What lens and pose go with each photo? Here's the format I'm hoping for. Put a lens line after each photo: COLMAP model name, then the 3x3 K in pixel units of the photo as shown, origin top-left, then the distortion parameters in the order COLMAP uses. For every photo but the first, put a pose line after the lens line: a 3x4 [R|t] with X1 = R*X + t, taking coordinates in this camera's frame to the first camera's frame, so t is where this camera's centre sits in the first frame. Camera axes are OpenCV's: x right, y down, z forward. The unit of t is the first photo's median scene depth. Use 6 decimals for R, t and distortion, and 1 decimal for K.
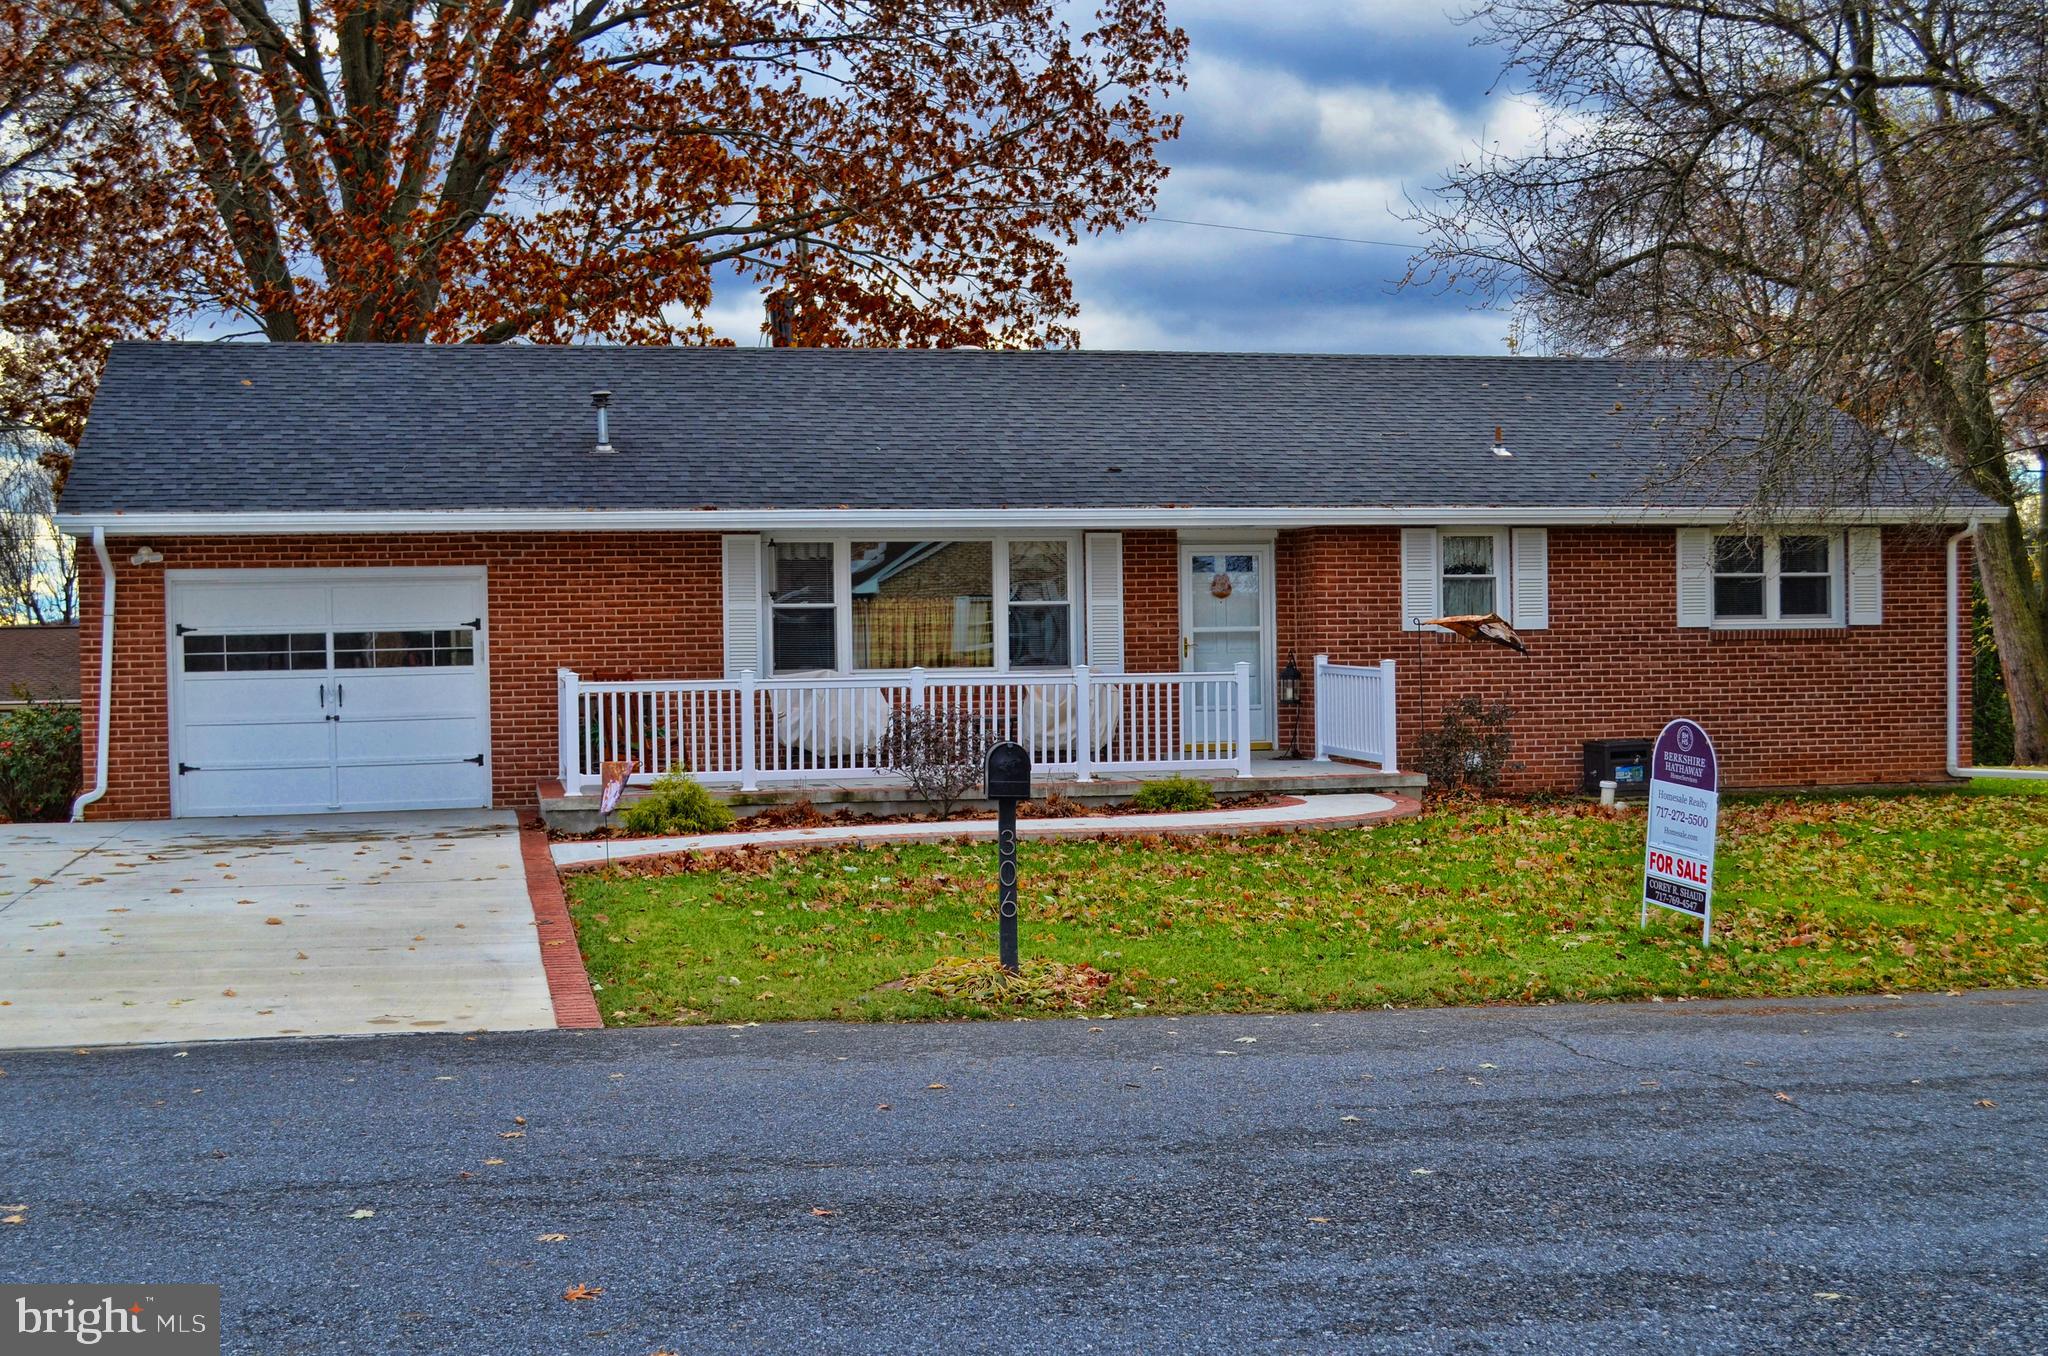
lens RADIAL K [[2520.0, 0, 1024.2], [0, 2520.0, 683.7], [0, 0, 1]] dist [-0.030177, 0.000000]
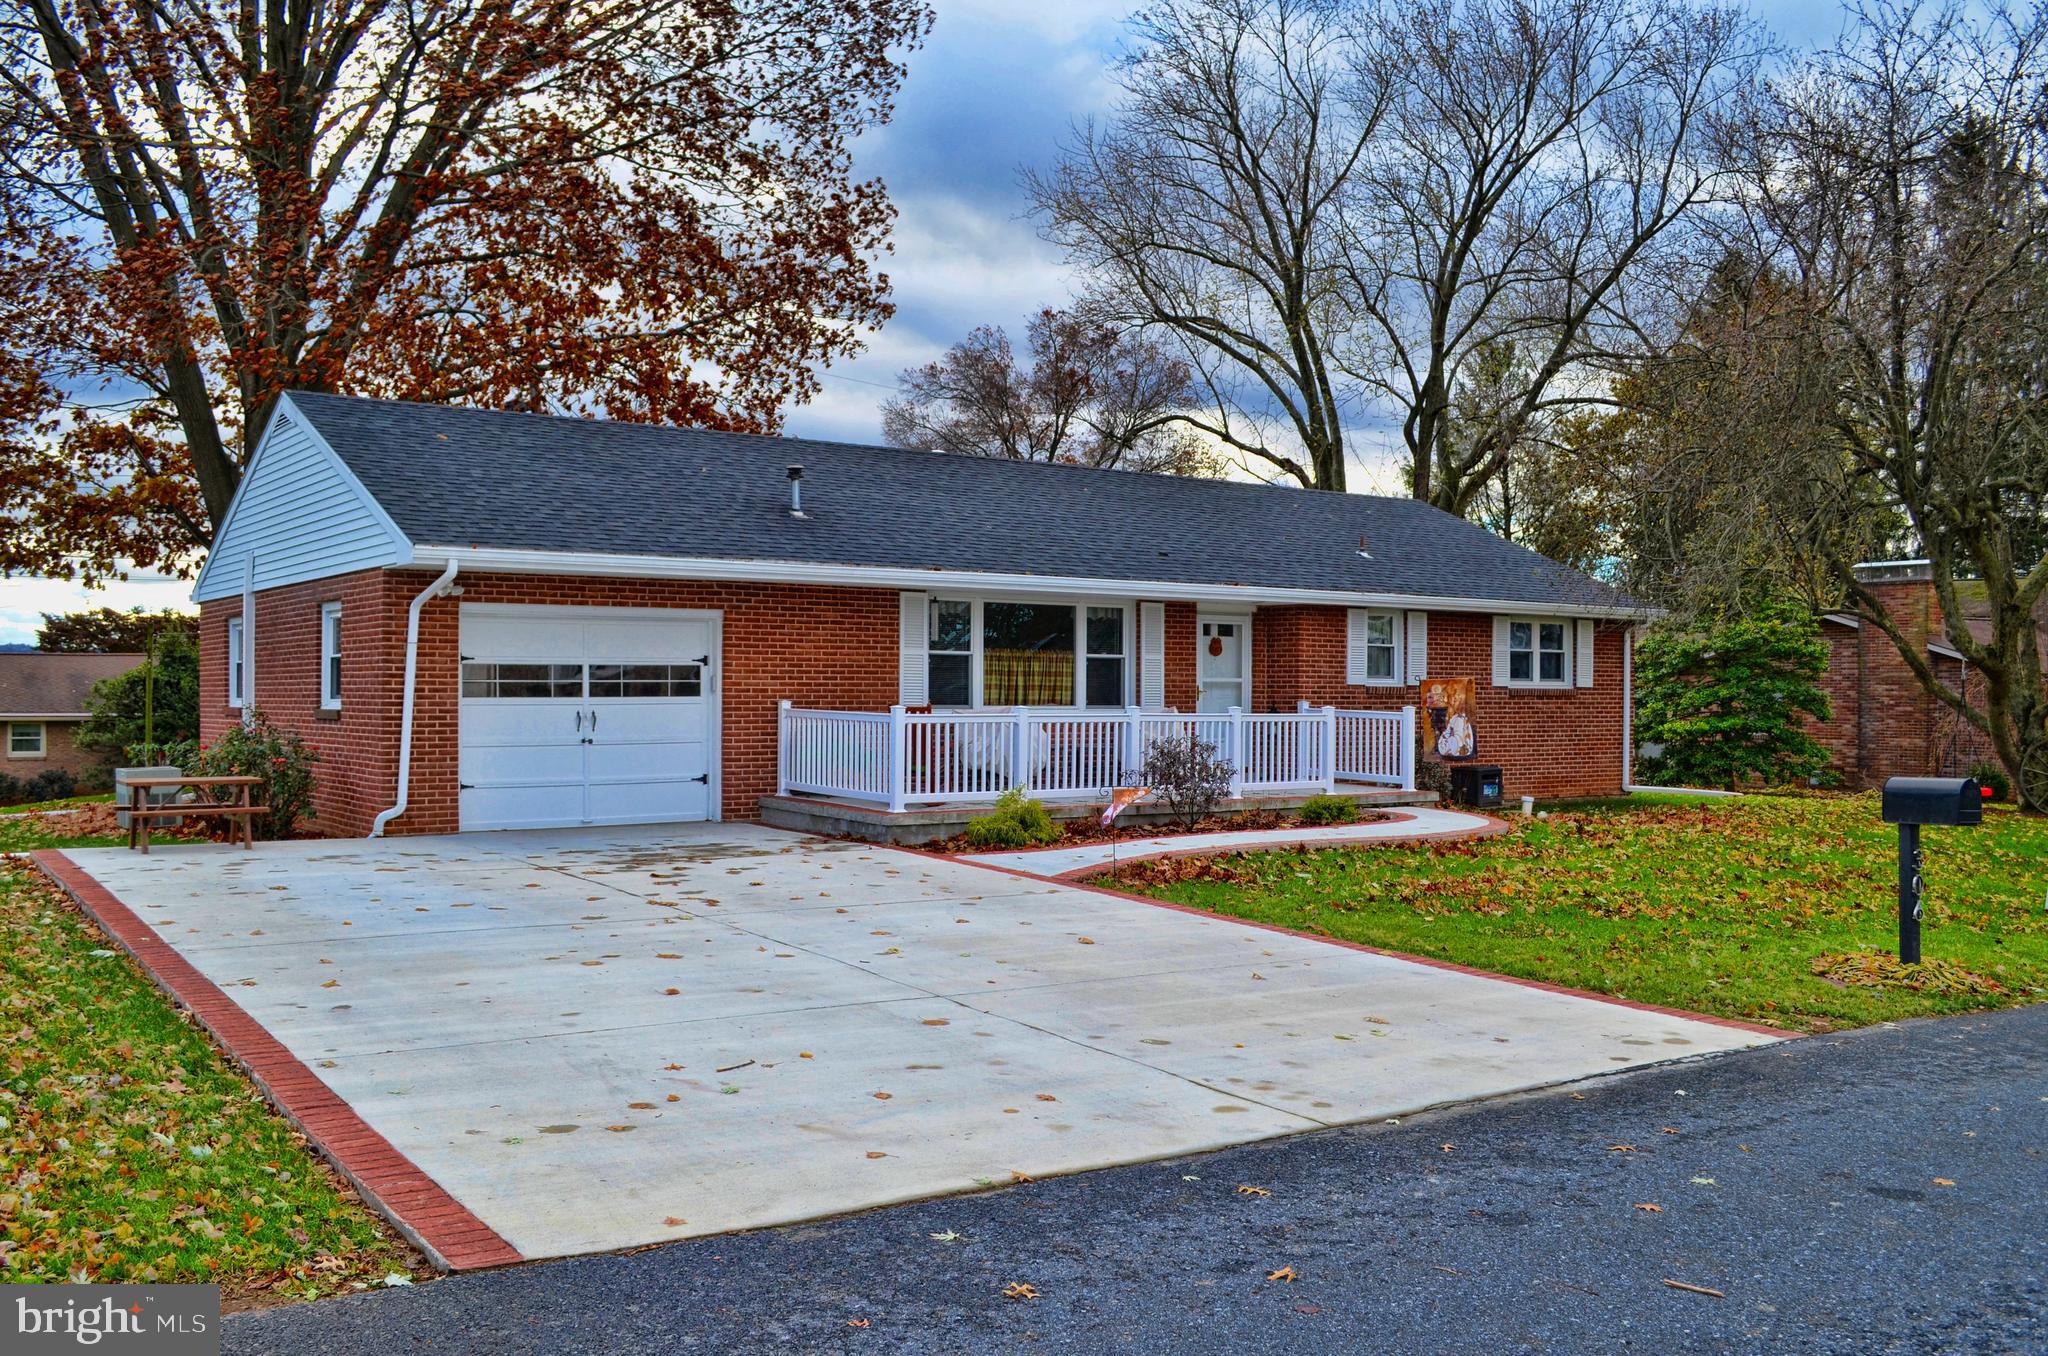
lens RADIAL K [[1785.6, 0, 1023.5], [0, 1785.6, 669.7], [0, 0, 1]] dist [-0.016479, -0.003941]
pose [[0.939152, 0.024944, 0.342595, -0.354349], [-0.014438, 0.999345, -0.033183, 0.005196], [-0.343198, 0.026217, 0.938897, 0.185758]]
